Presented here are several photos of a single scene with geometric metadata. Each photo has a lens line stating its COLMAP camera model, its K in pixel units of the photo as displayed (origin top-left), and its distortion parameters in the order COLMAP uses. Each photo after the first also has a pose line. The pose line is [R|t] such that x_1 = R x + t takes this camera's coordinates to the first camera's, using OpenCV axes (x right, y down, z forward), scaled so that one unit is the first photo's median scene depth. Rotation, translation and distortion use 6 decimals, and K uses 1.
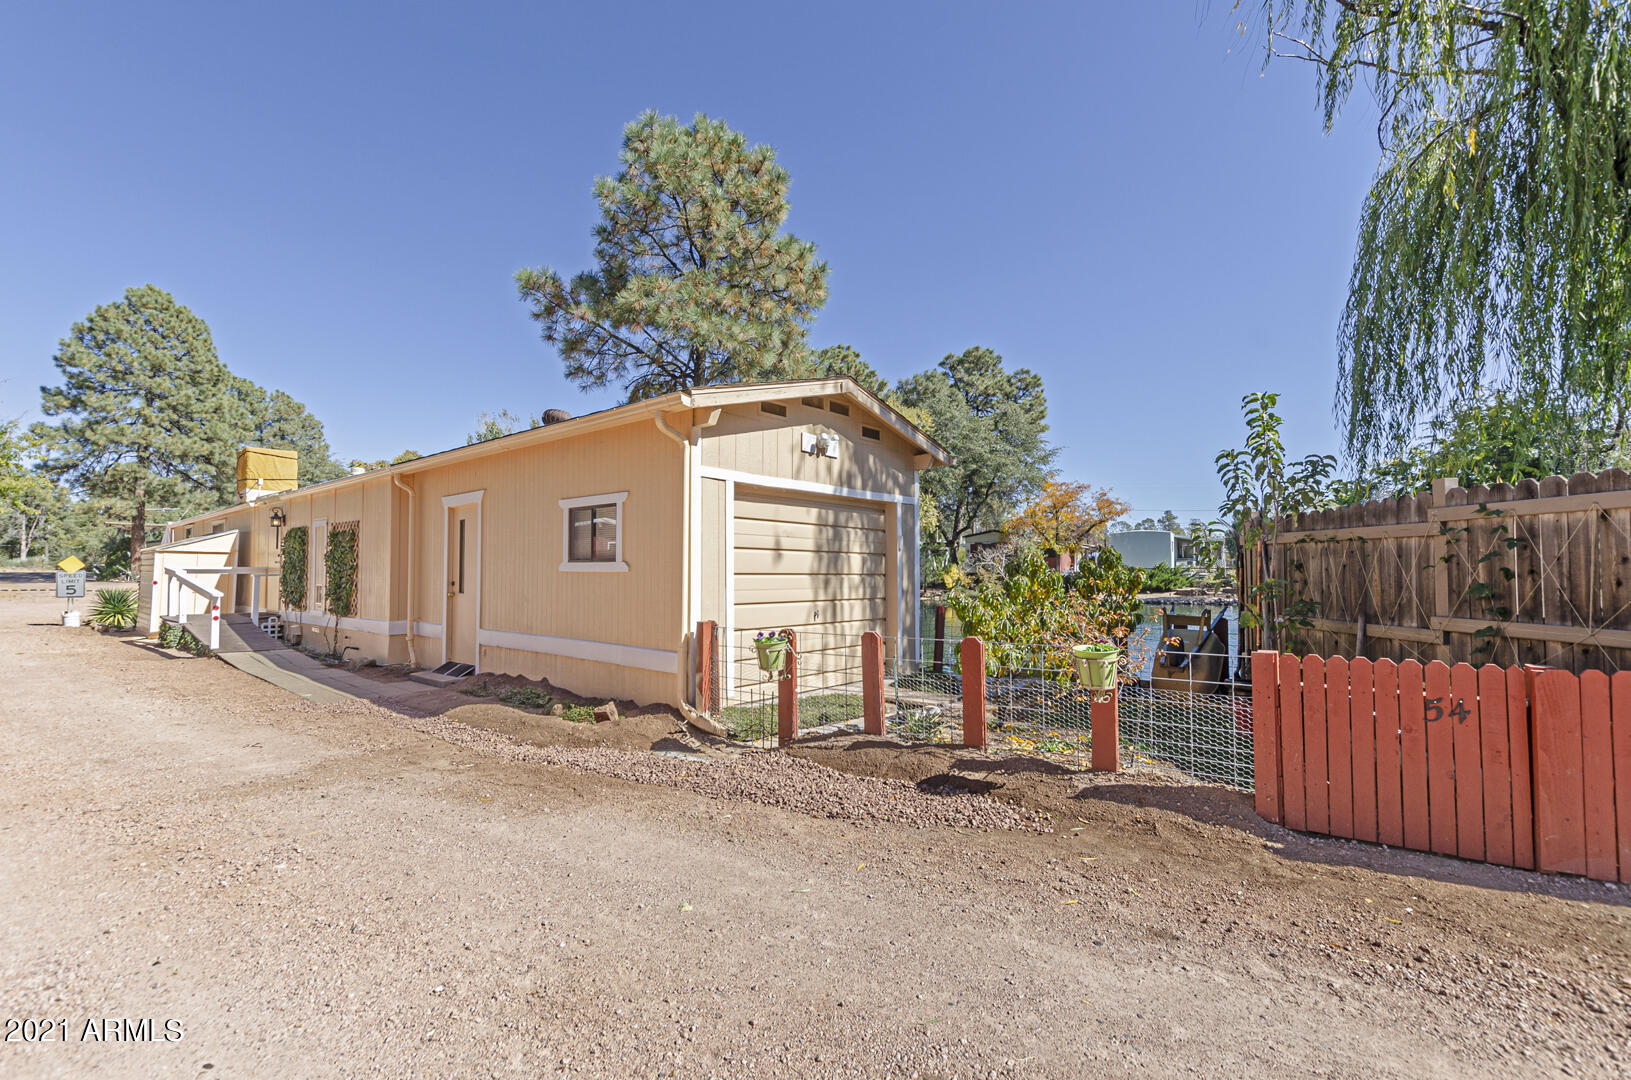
lens RADIAL K [[696.5, 0, 814.1], [0, 696.5, 565.8], [0, 0, 1]] dist [-0.000337, 0.000033]
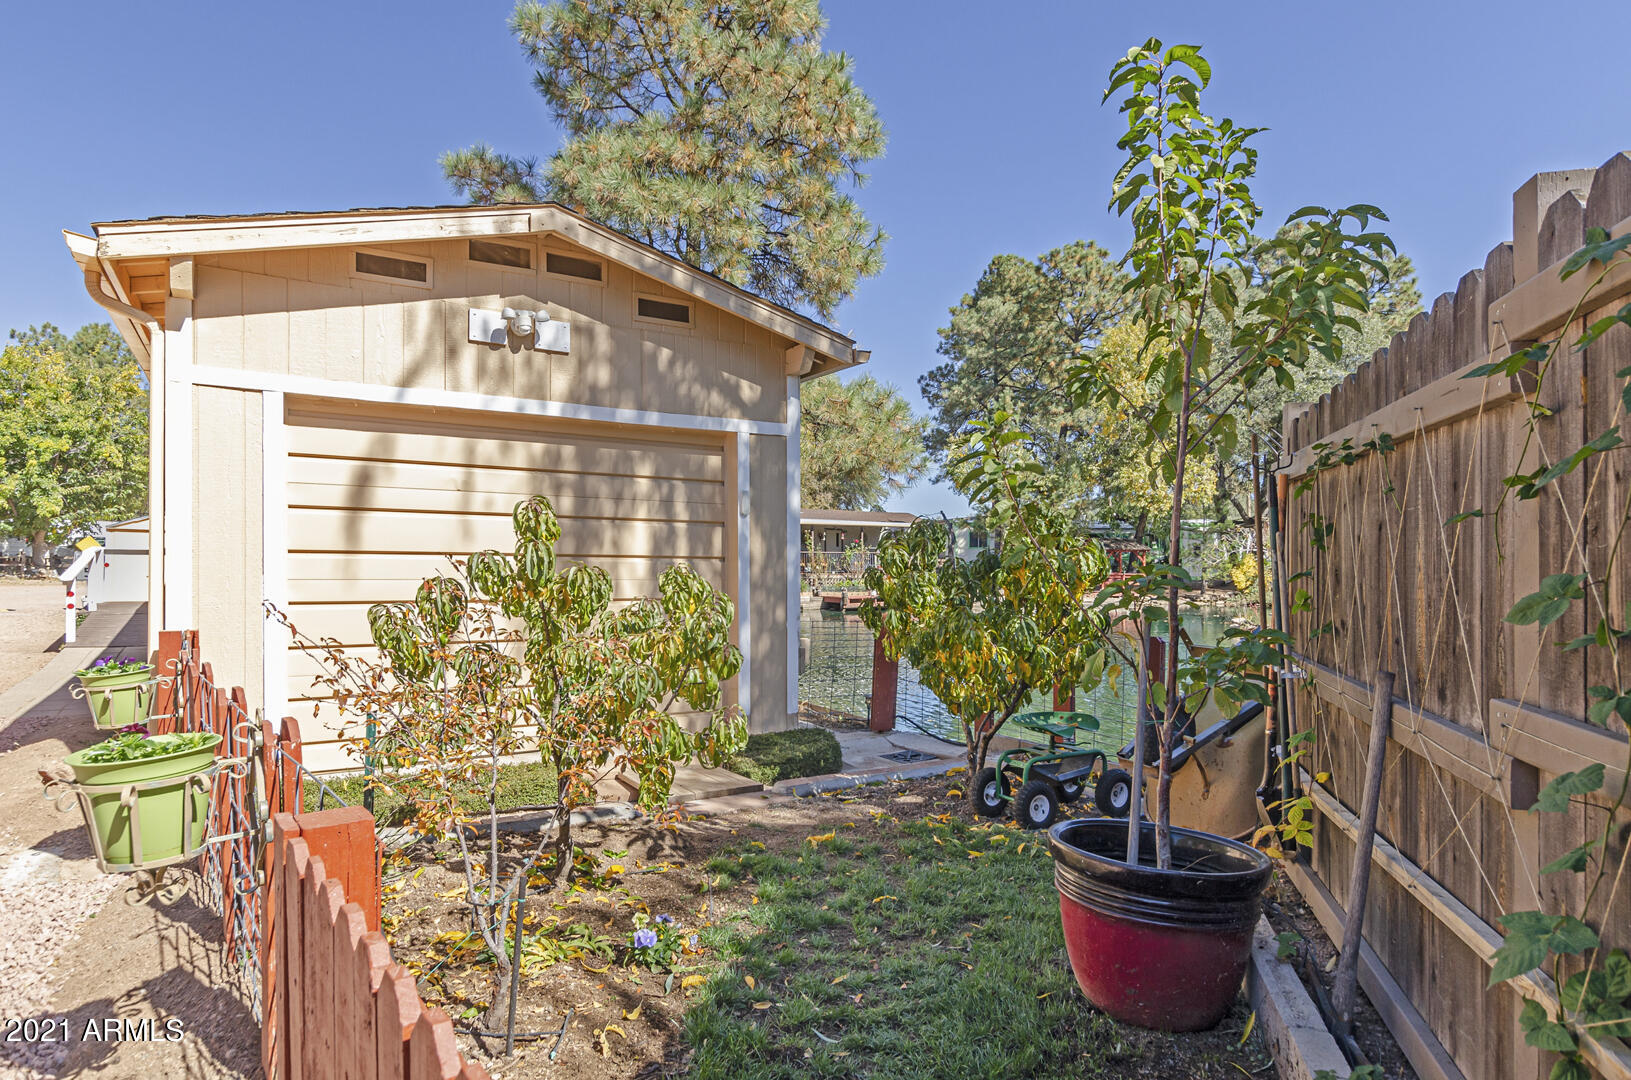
lens RADIAL K [[908.7, 0, 815.9], [0, 908.7, 557.7], [0, 0, 1]] dist [0.001467, -0.034992]
pose [[0.956545, 0.010621, -0.291390, 0.447838], [-0.009425, 0.999940, 0.005508, 0.007077], [0.291431, -0.002522, 0.956589, 0.343060]]
